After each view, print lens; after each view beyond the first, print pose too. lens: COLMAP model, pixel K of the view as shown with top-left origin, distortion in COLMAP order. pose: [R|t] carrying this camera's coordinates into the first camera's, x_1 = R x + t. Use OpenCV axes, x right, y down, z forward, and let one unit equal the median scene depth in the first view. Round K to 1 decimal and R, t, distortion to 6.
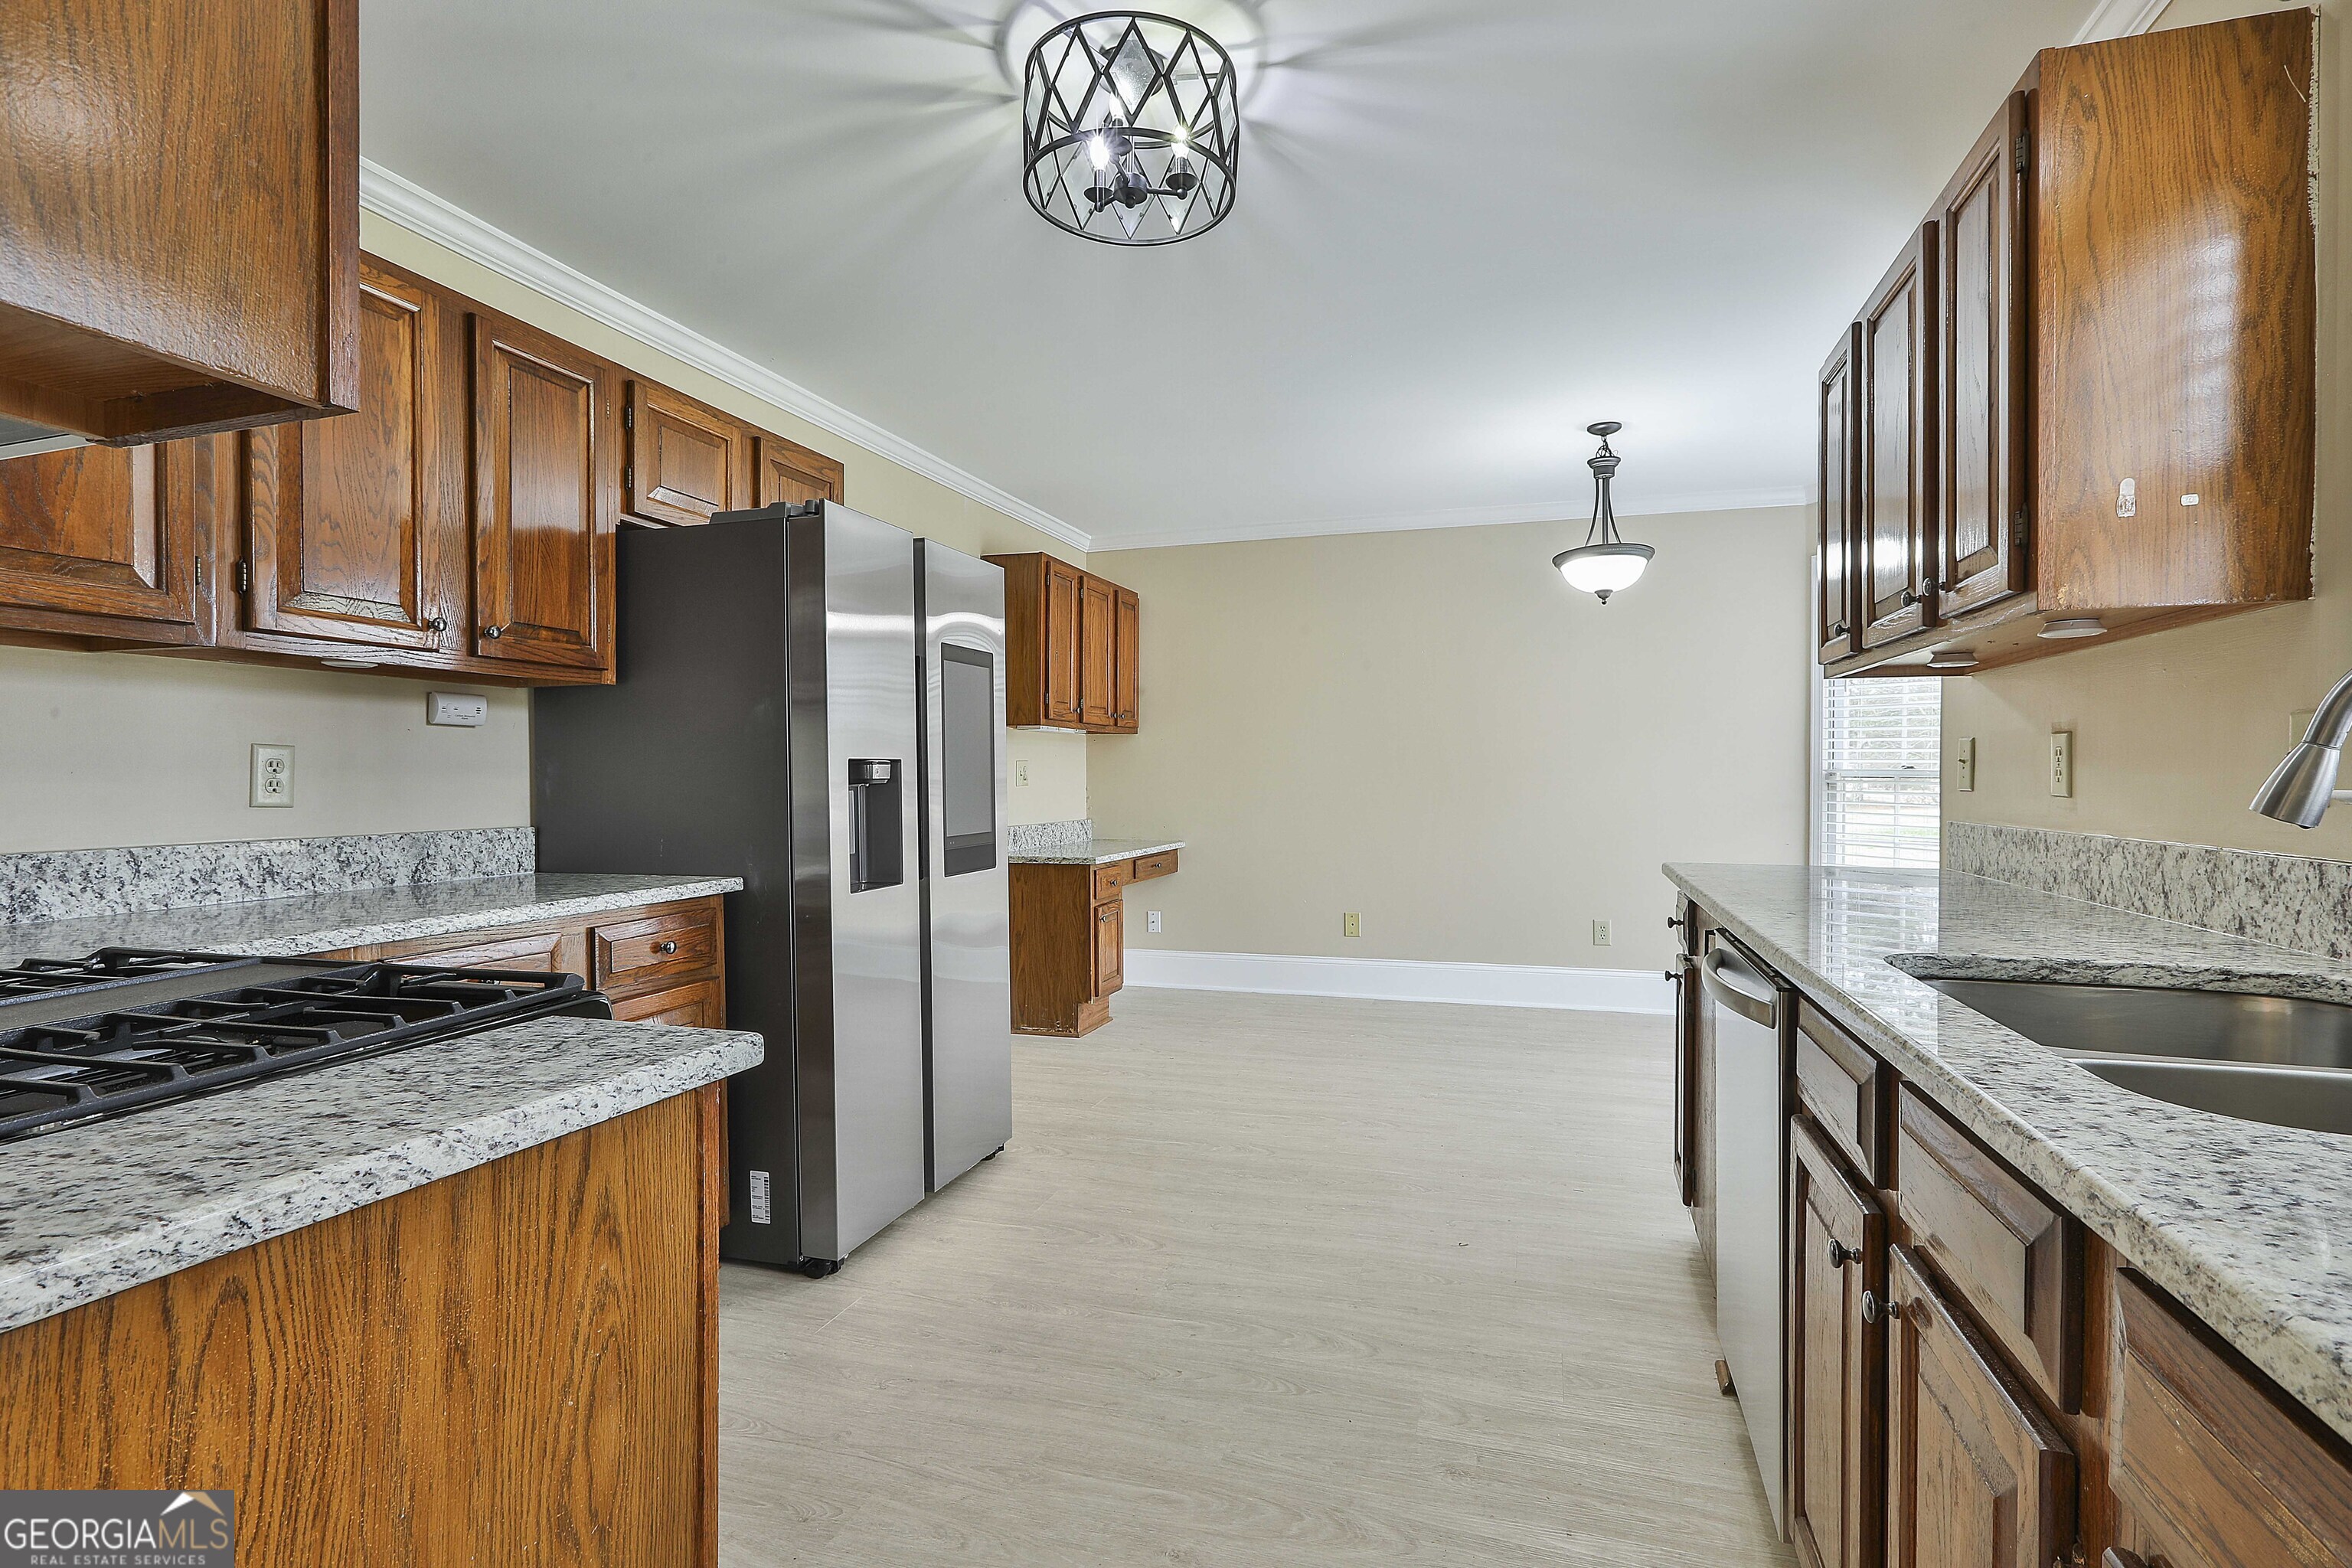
lens RADIAL K [[1133.0, 0, 1186.6], [0, 1133.0, 787.0], [0, 0, 1]] dist [-0.004647, 0.001378]
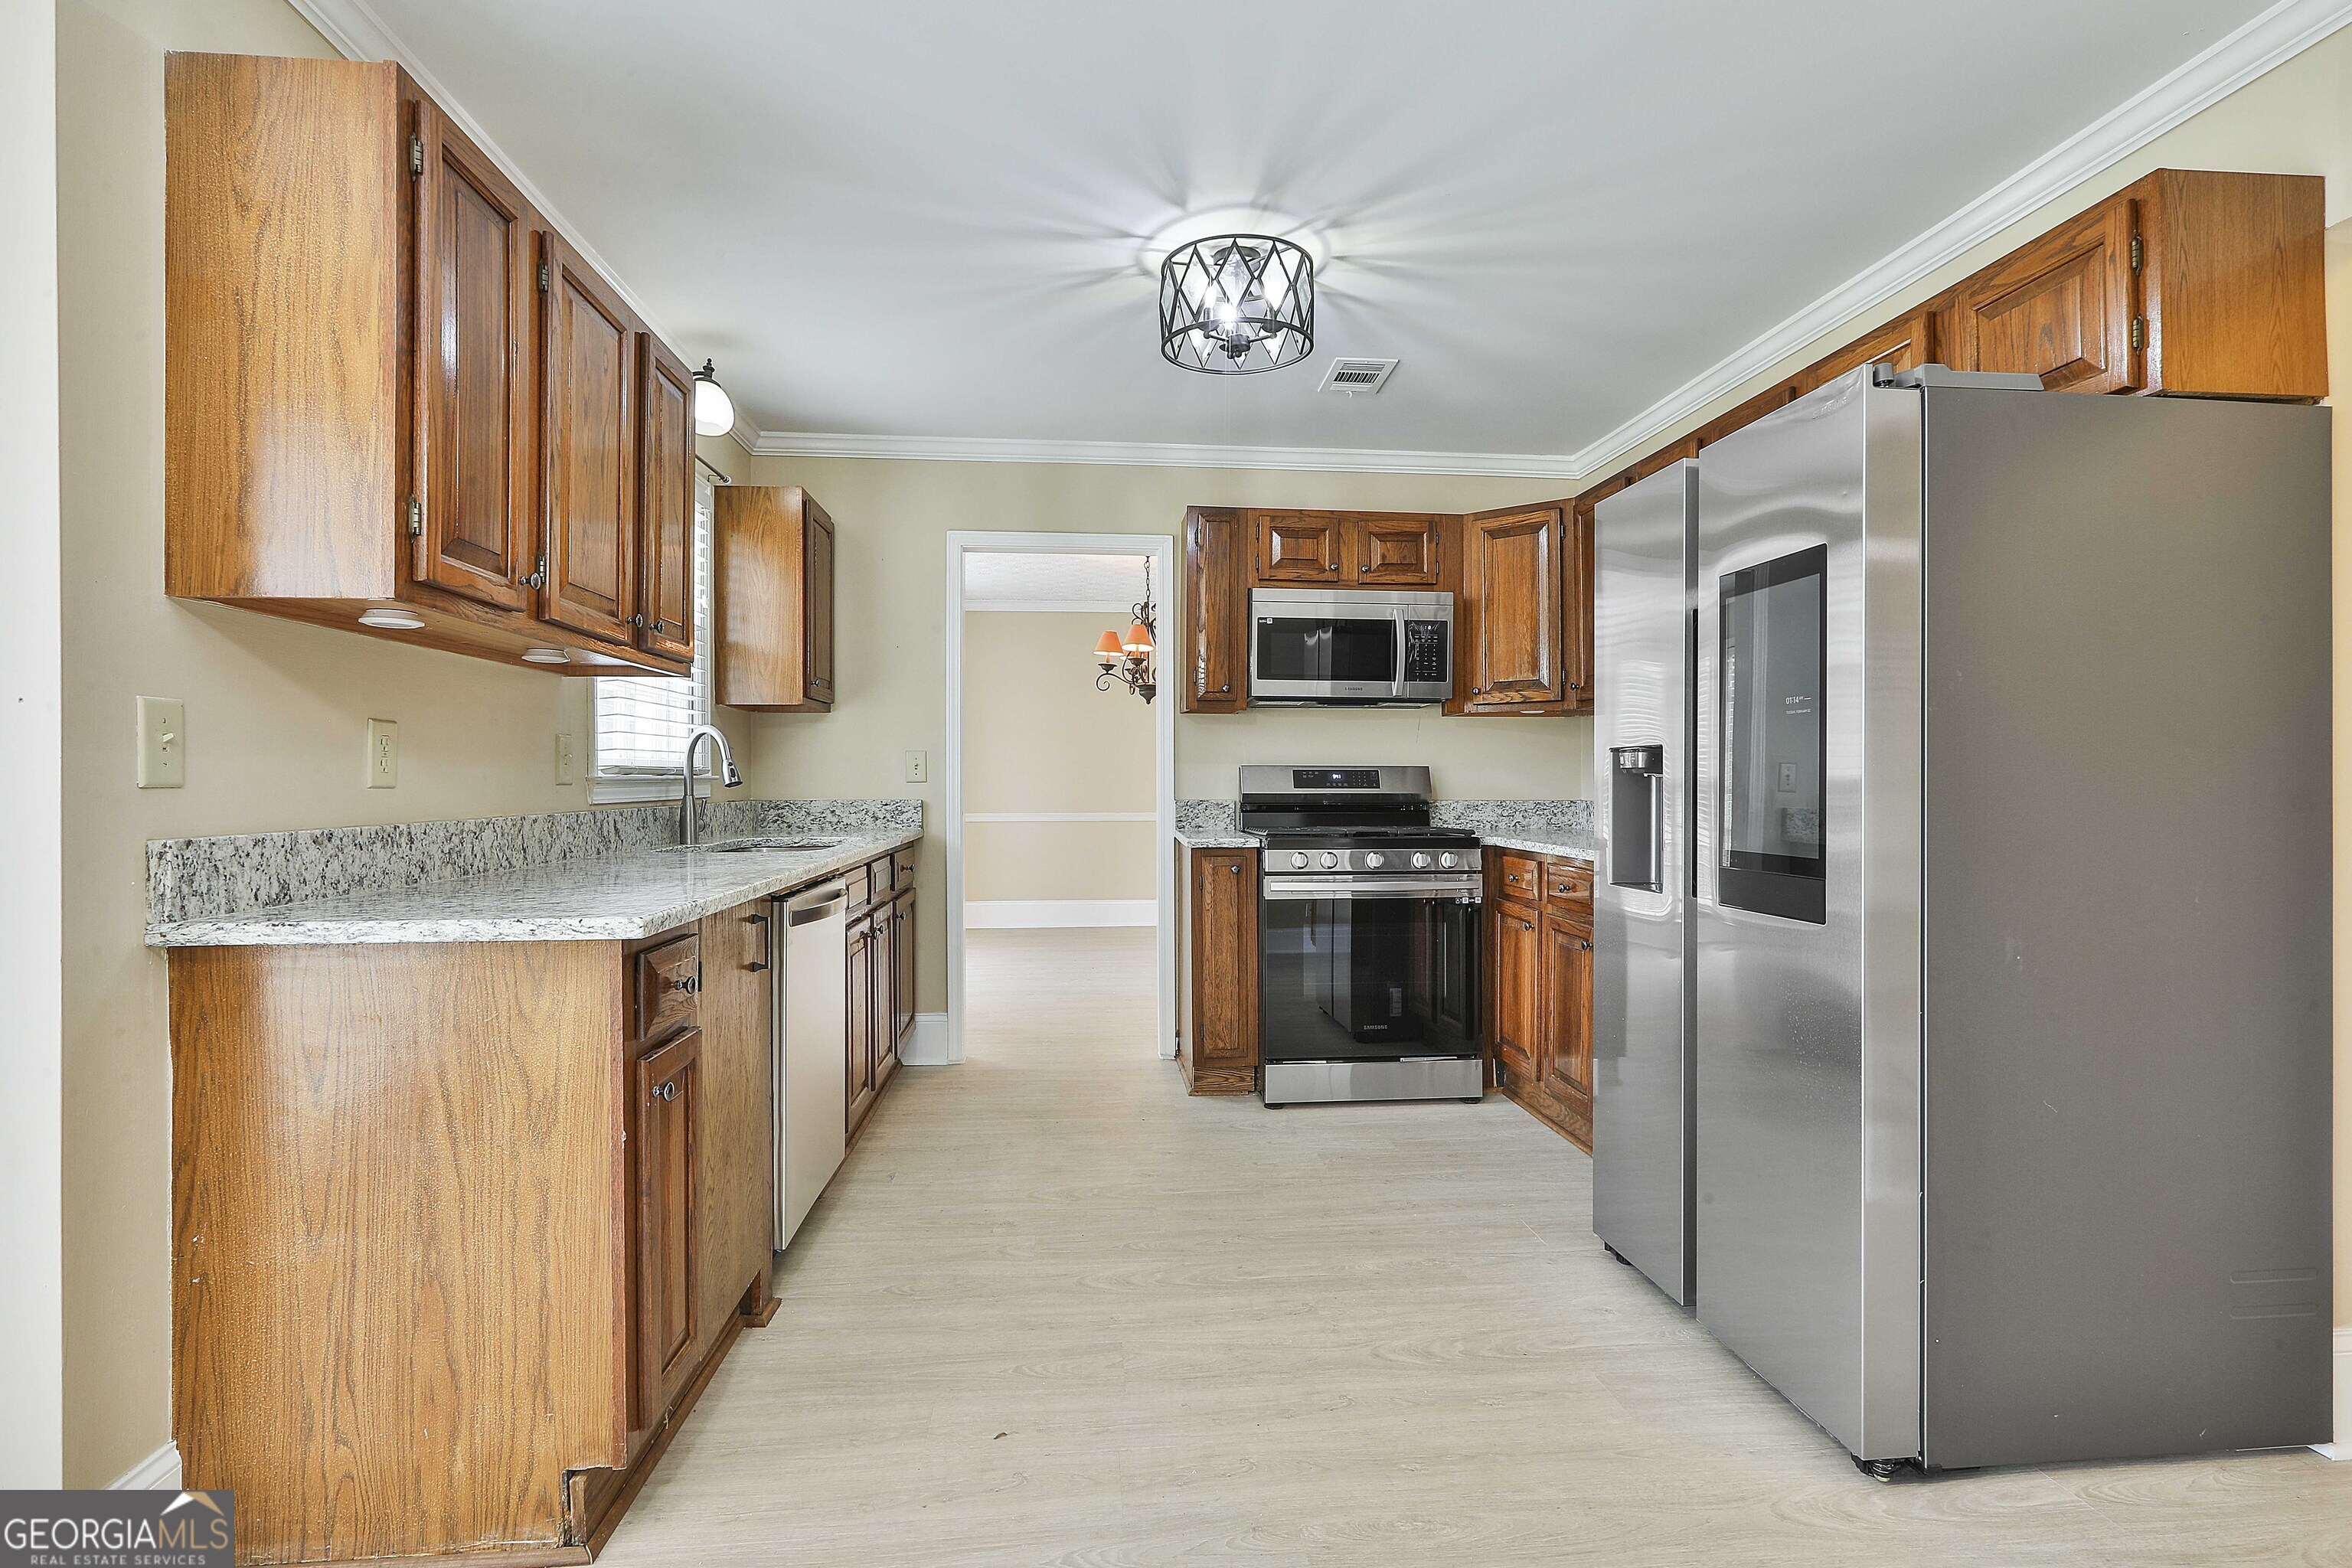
lens RADIAL K [[1127.5, 0, 1192.8], [0, 1127.5, 774.4], [0, 0, 1]] dist [0.000311, 0.000578]
pose [[-0.918608, 0.002574, -0.395161, 0.270108], [-0.000666, 0.999967, 0.008060, -0.005812], [0.395169, 0.007667, -0.918576, 1.109793]]
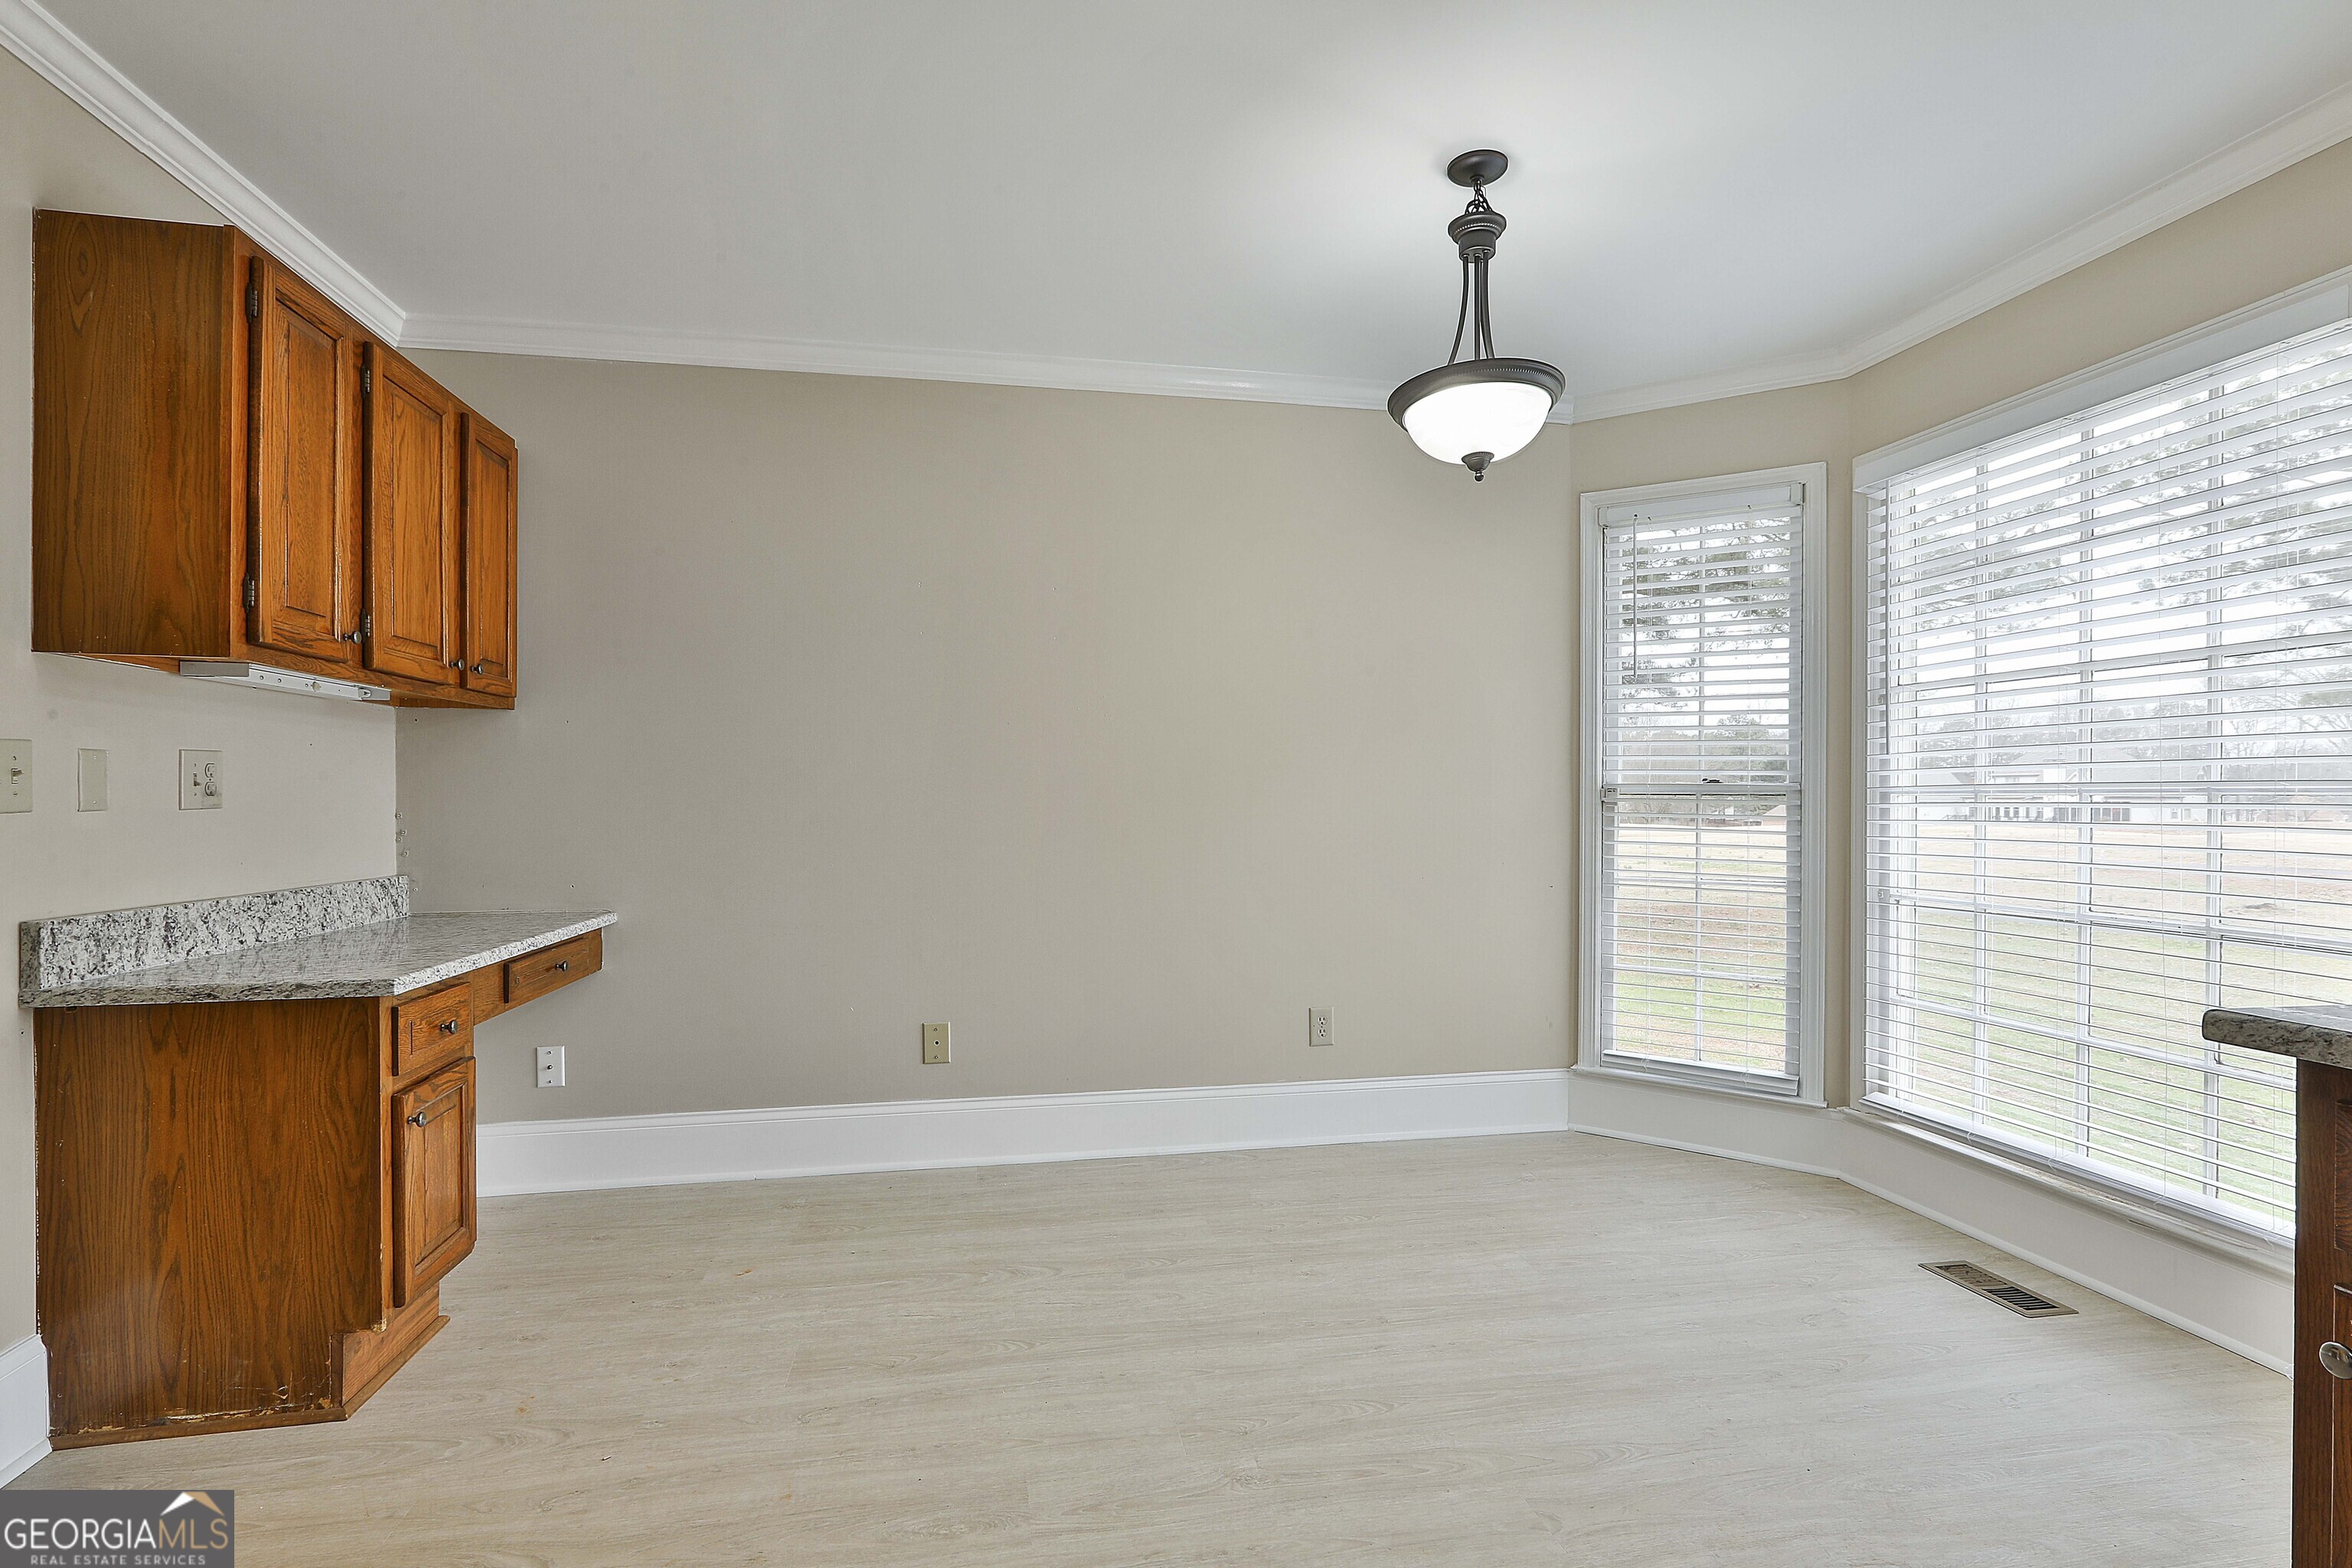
lens RADIAL K [[1129.9, 0, 1209.3], [0, 1129.9, 807.6], [0, 0, 1]] dist [-0.005150, 0.000292]
pose [[0.876844, -0.001531, 0.480773, -0.018792], [0.001950, 0.999998, -0.000371, -0.000398], [-0.480772, 0.001263, 0.876845, 0.576182]]
